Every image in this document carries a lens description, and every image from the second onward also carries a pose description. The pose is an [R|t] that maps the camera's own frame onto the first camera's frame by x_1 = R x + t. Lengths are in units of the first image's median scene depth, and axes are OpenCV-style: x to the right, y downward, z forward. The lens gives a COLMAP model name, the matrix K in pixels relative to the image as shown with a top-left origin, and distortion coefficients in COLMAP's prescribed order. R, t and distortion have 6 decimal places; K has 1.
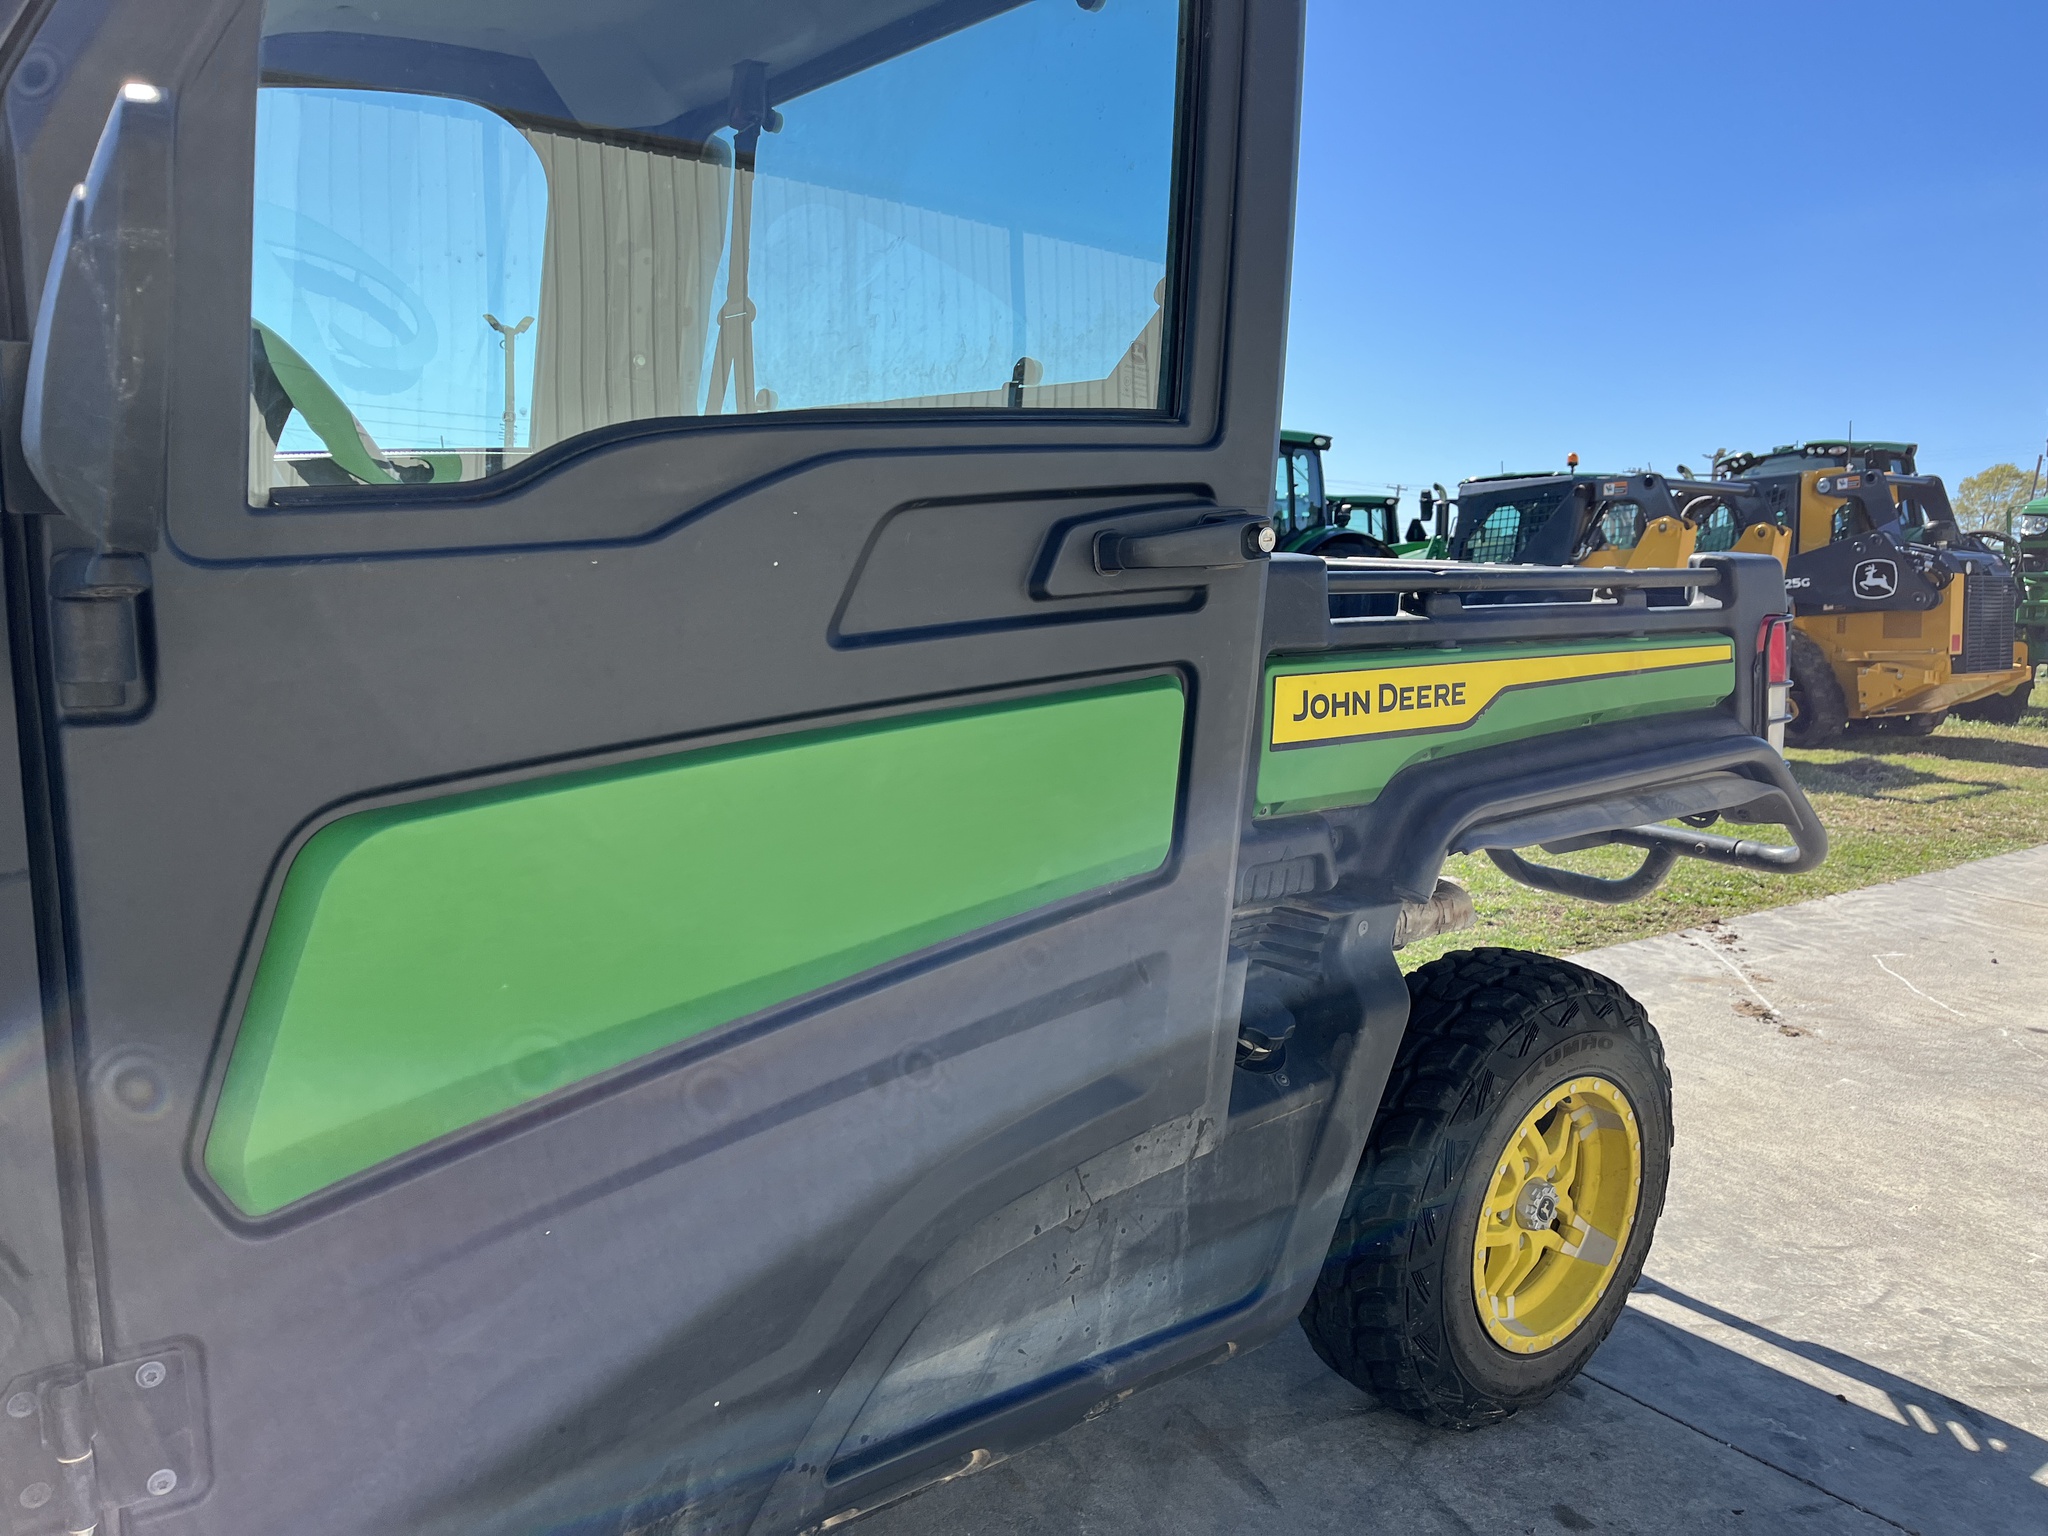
lens RADIAL K [[1503.0, 0, 1016.3], [0, 1503.0, 779.4], [0, 0, 1]] dist [0.043704, -0.062821]
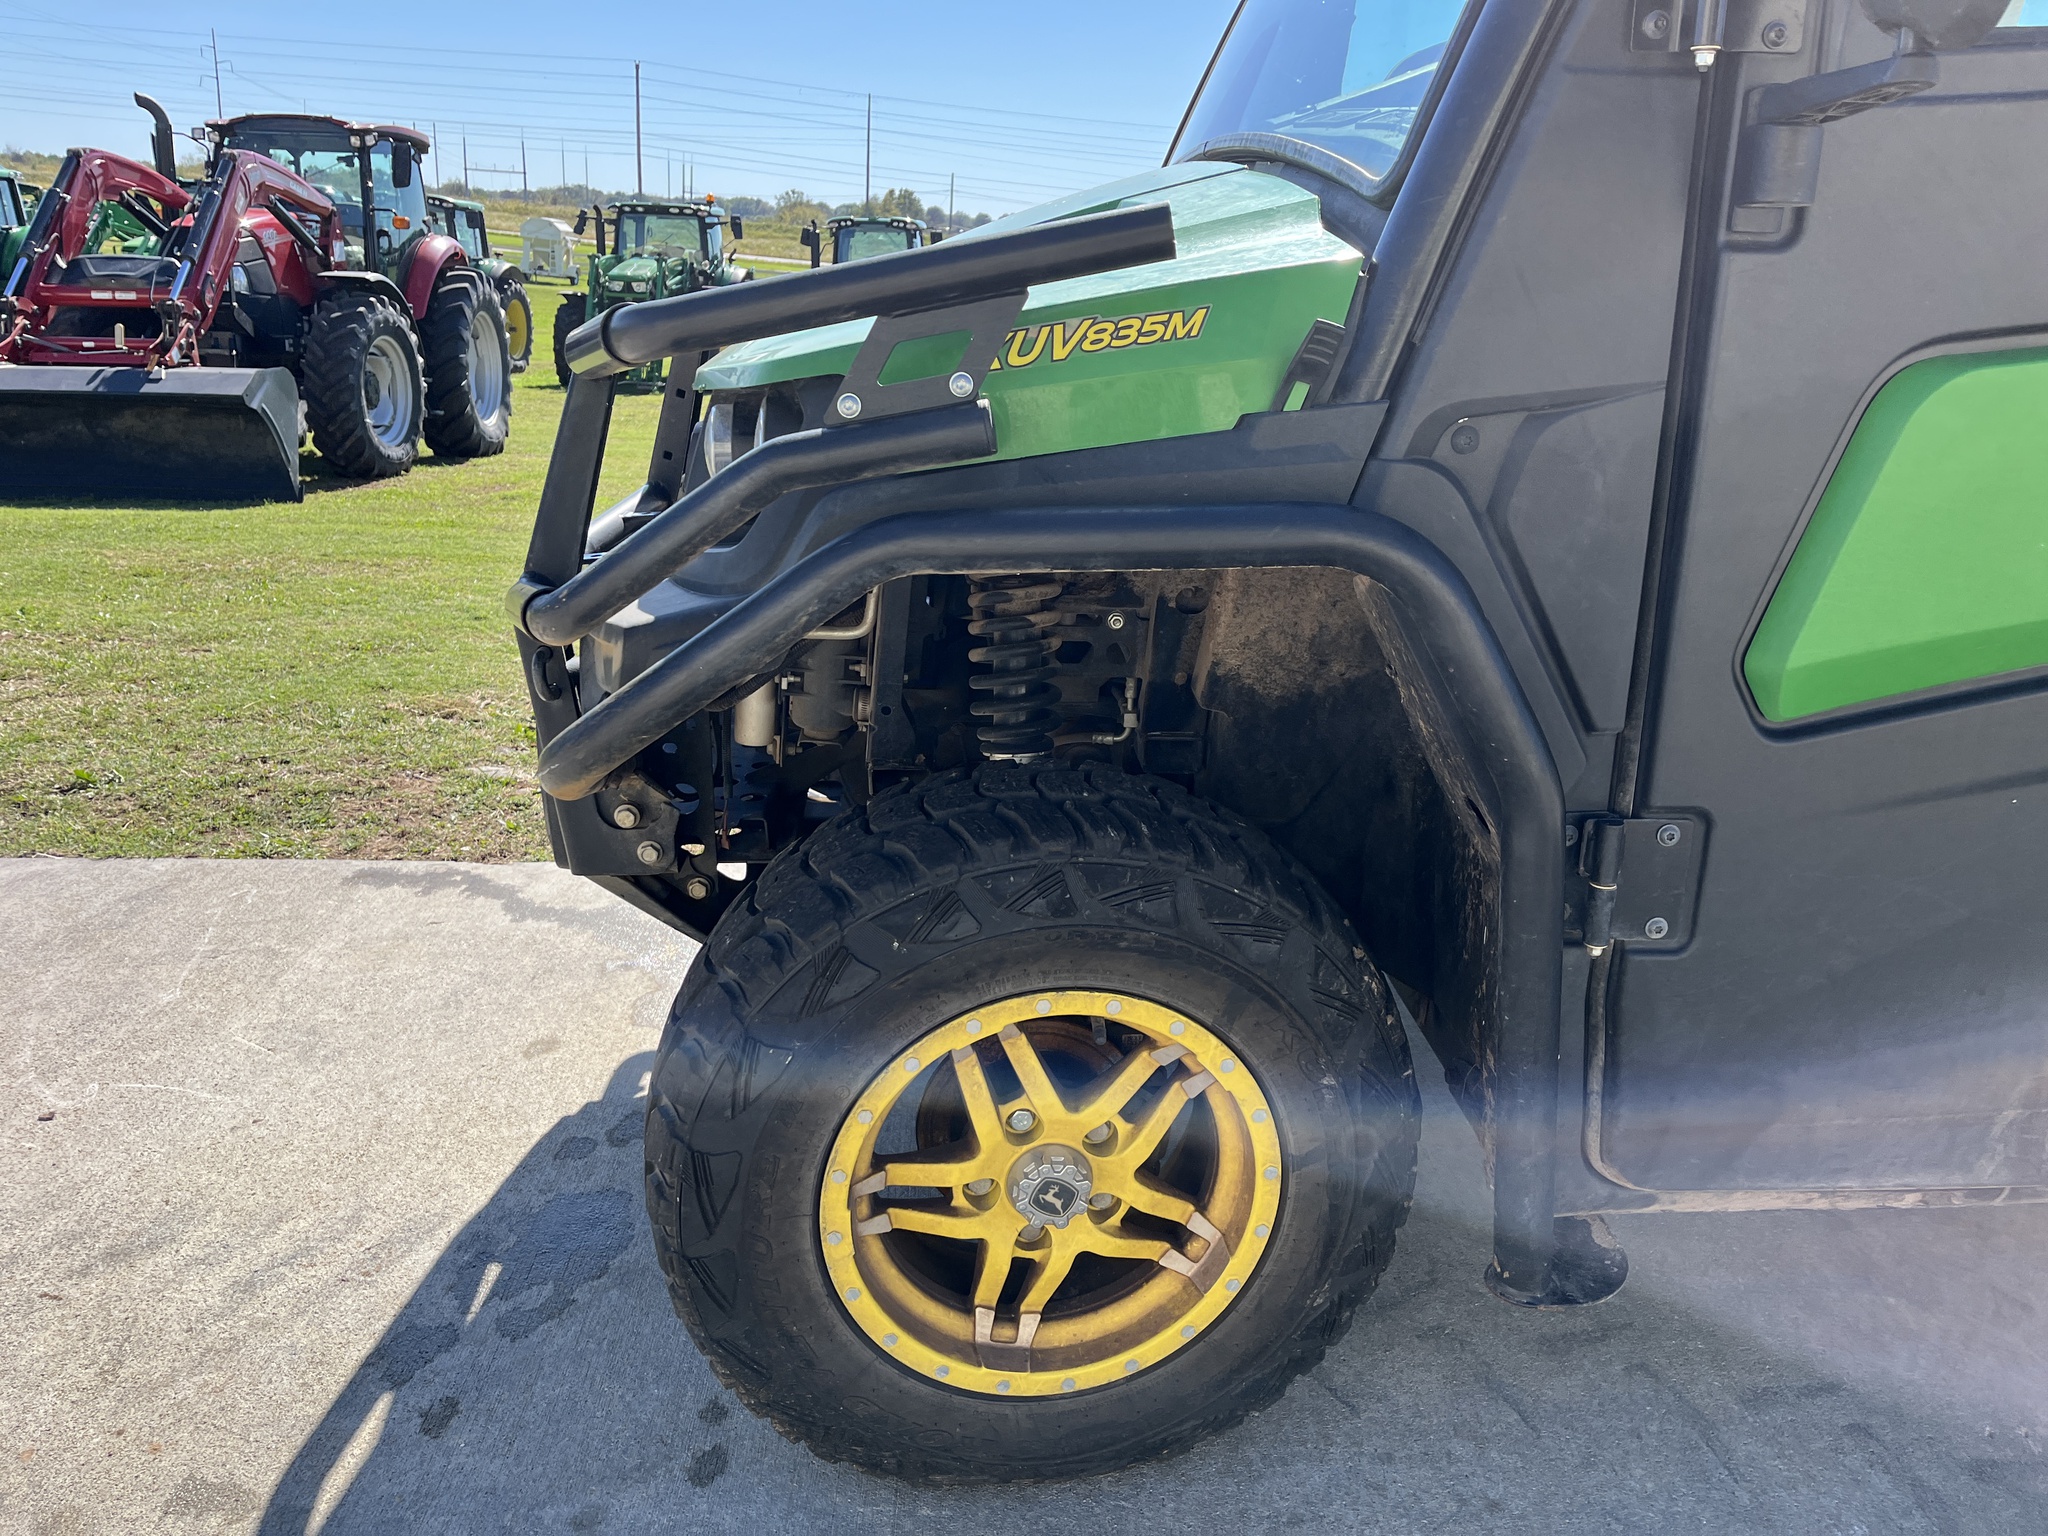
lens RADIAL K [[1547.1, 0, 945.8], [0, 1547.1, 767.4], [0, 0, 1]] dist [0.036196, -0.079147]
pose [[0.819945, 0.166684, -0.547638, -0.159863], [-0.079073, 0.980477, 0.180034, 0.070949], [0.566955, -0.104315, 0.817117, -0.124941]]
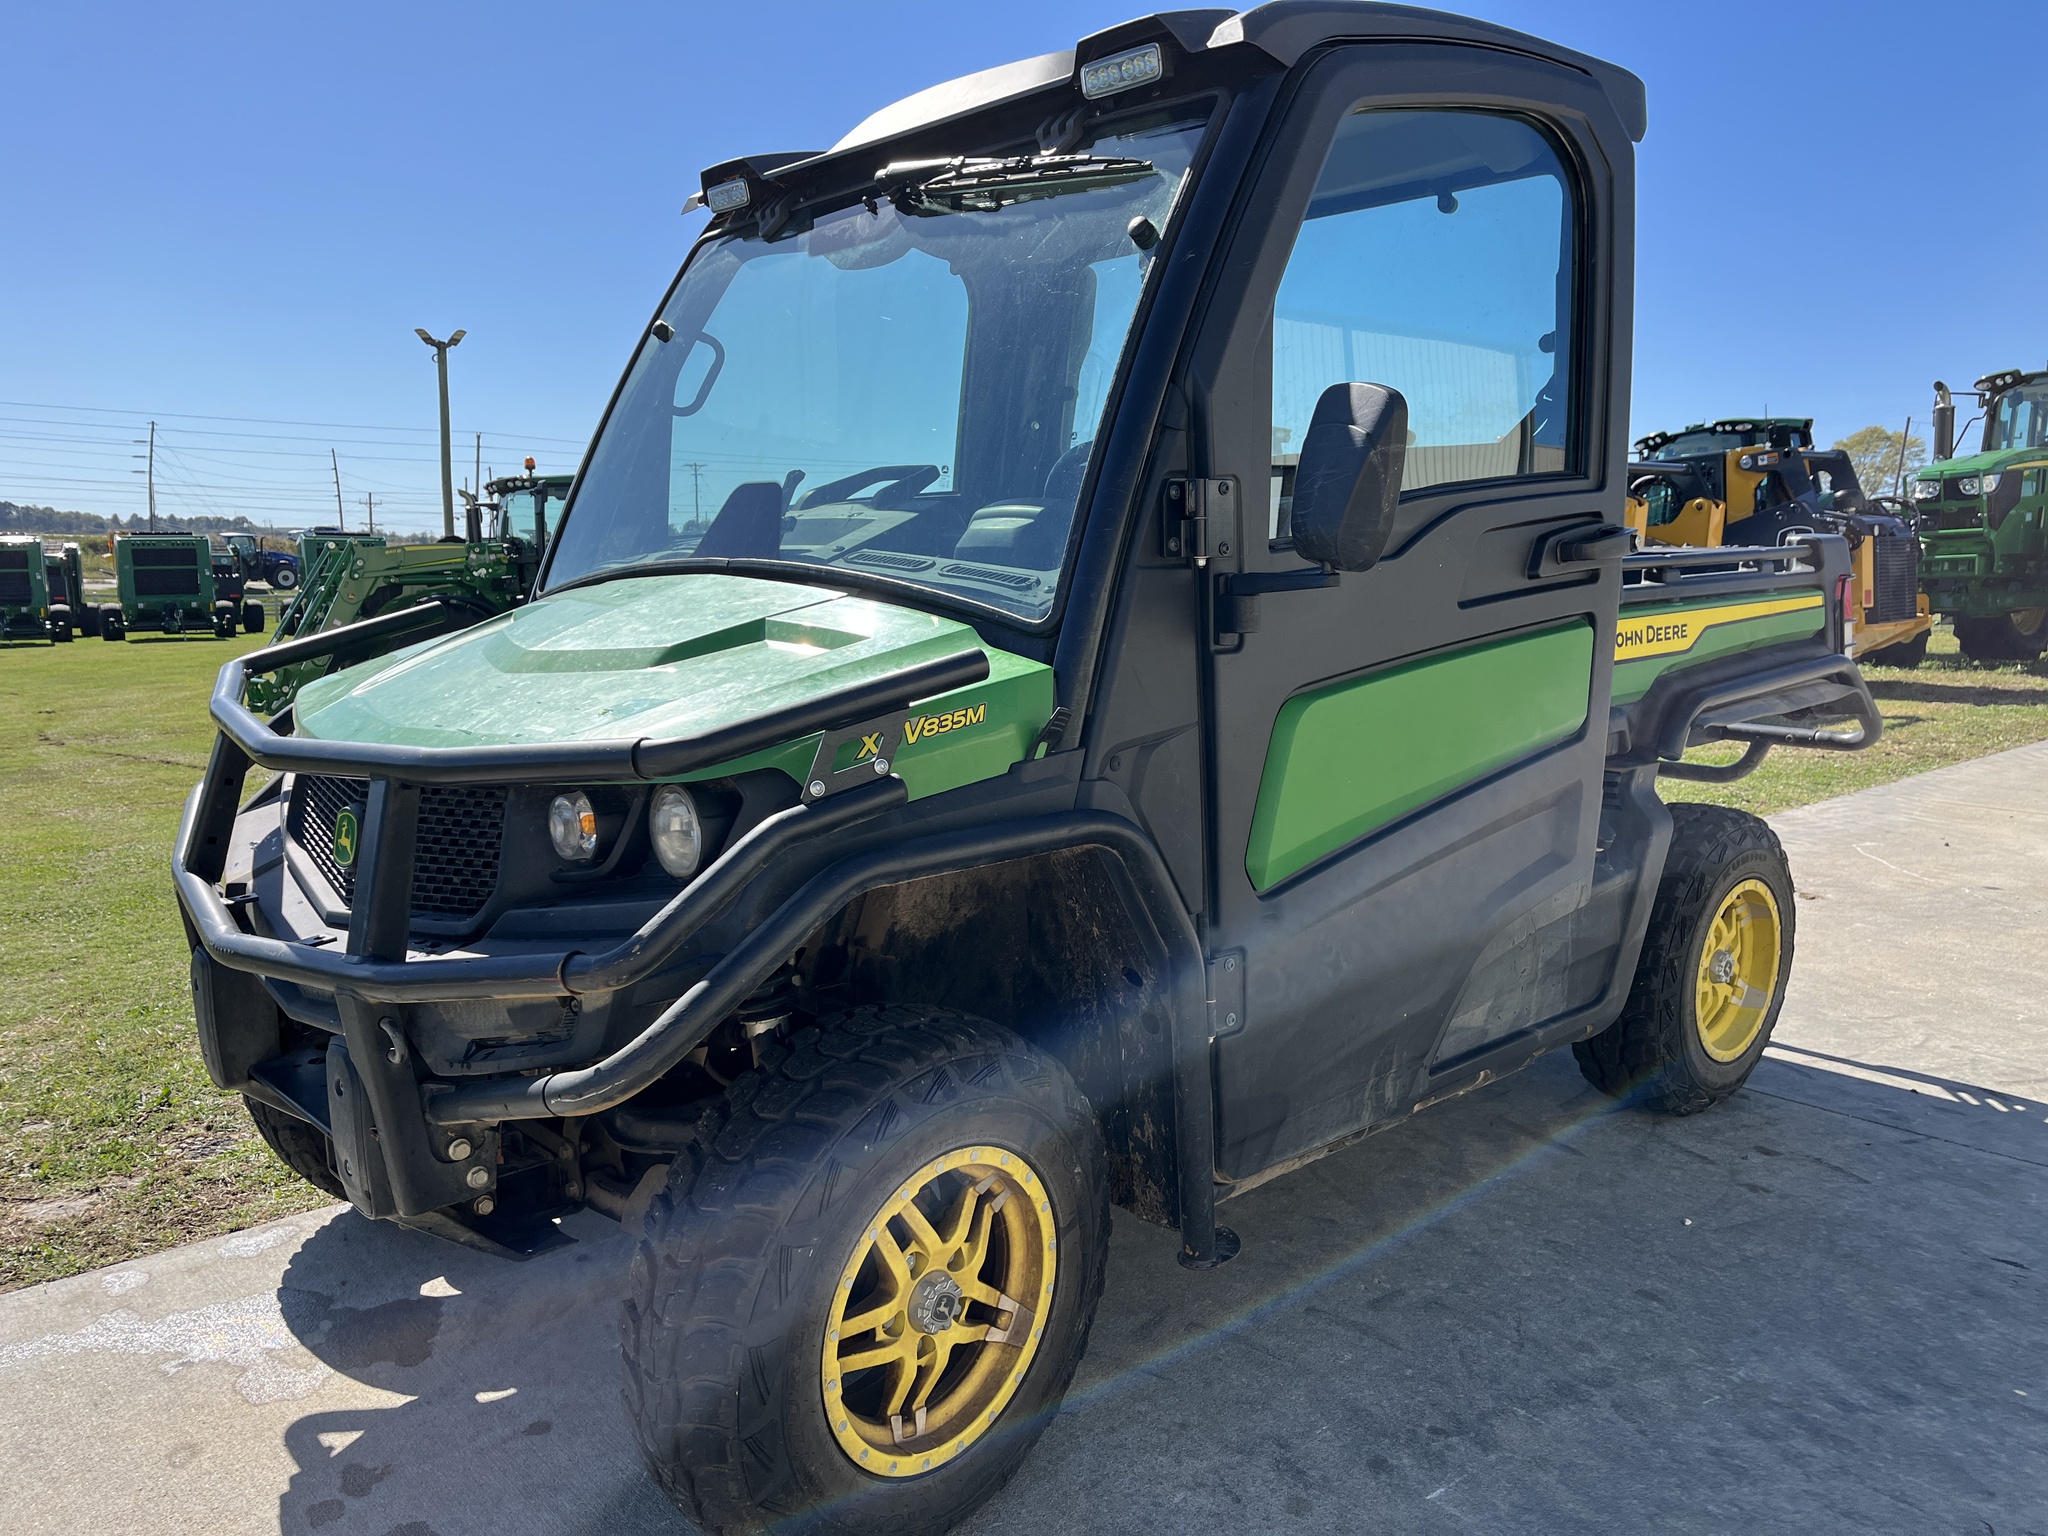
lens RADIAL K [[1483.3, 0, 1024.0], [0, 1483.3, 768.0], [0, 0, 1]] dist [-0.000454, -0.001577]
pose [[0.997673, -0.046397, 0.049952, -0.399706], [0.046433, 0.998921, 0.000441, 0.044917], [-0.049919, 0.001879, 0.998752, -0.434604]]
